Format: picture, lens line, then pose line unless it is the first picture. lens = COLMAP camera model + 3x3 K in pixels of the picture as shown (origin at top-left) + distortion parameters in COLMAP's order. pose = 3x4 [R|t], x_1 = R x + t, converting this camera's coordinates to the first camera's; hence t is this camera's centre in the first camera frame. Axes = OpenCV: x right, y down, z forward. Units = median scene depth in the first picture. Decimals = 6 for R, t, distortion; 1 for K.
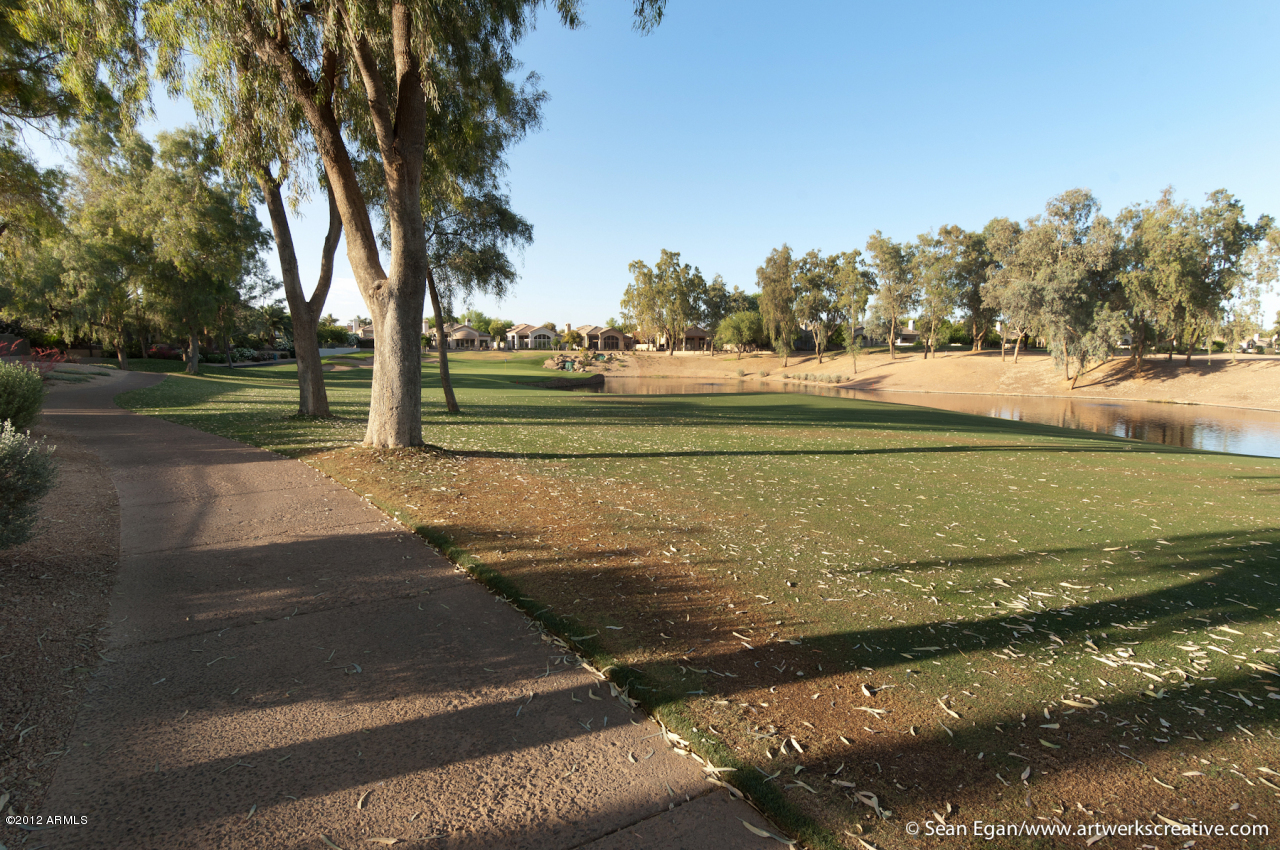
lens RADIAL K [[667.9, 0, 642.8], [0, 667.9, 427.6], [0, 0, 1]] dist [0.010022, -0.009177]
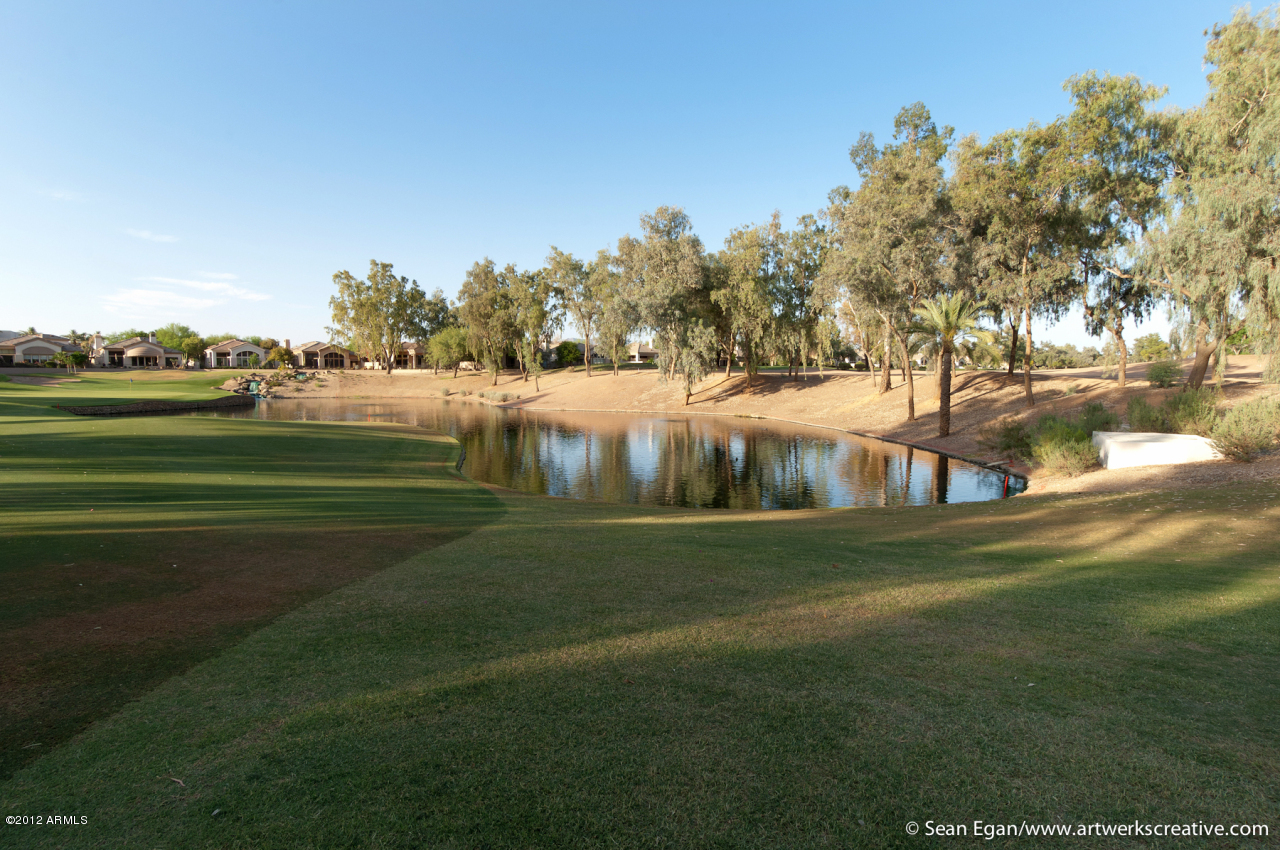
lens RADIAL K [[667.9, 0, 638.6], [0, 667.9, 426.2], [0, 0, 1]] dist [0.010022, -0.009177]
pose [[0.973404, -0.023051, 0.227931, 0.190629], [0.029936, 0.999193, -0.026794, -0.000494], [-0.227129, 0.032905, 0.973309, 0.022779]]
